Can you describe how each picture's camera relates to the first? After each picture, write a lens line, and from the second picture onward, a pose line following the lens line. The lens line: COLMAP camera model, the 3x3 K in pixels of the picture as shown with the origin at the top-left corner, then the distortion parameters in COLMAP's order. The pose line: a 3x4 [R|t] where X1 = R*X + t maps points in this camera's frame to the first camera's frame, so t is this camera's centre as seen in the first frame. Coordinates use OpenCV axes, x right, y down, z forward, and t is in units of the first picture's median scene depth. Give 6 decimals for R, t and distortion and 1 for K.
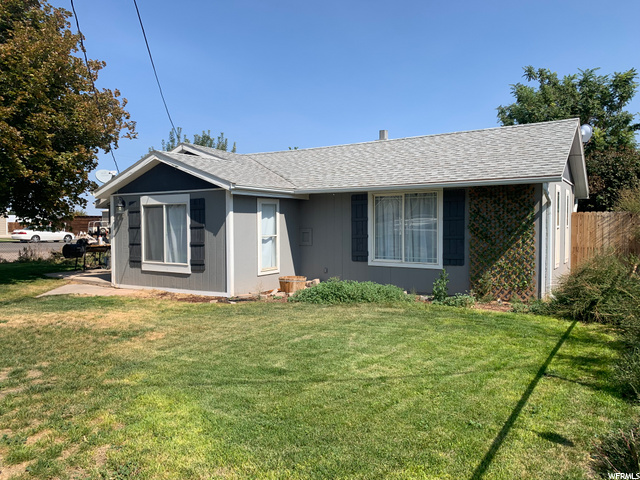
lens RADIAL K [[491.2, 0, 320.3], [0, 491.2, 240.5], [0, 0, 1]] dist [0.010818, -0.001135]
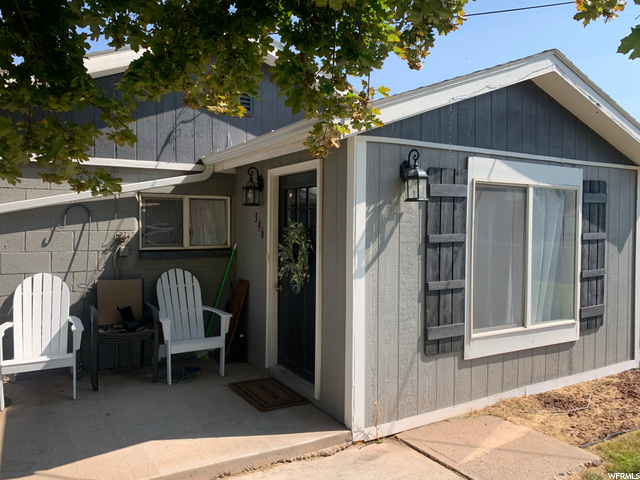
lens RADIAL K [[491.2, 0, 301.9], [0, 491.2, 233.0], [0, 0, 1]] dist [0.010818, -0.001135]
pose [[0.470313, -0.007842, 0.882465, -0.777576], [0.015564, 0.999879, 0.000590, -0.037444], [-0.882362, 0.013457, 0.470378, 0.982396]]
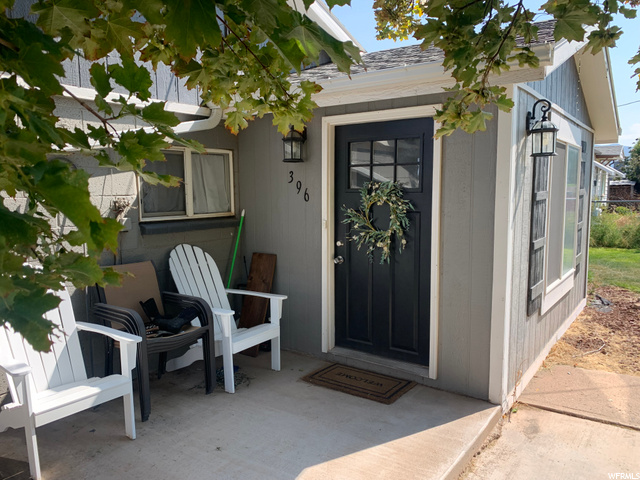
lens RADIAL K [[491.2, 0, 320.9], [0, 491.2, 242.8], [0, 0, 1]] dist [0.010818, -0.001135]
pose [[0.053371, -0.105176, 0.993020, -0.770953], [0.033340, 0.994071, 0.103495, -0.040376], [-0.998018, 0.027584, 0.056561, 1.214572]]
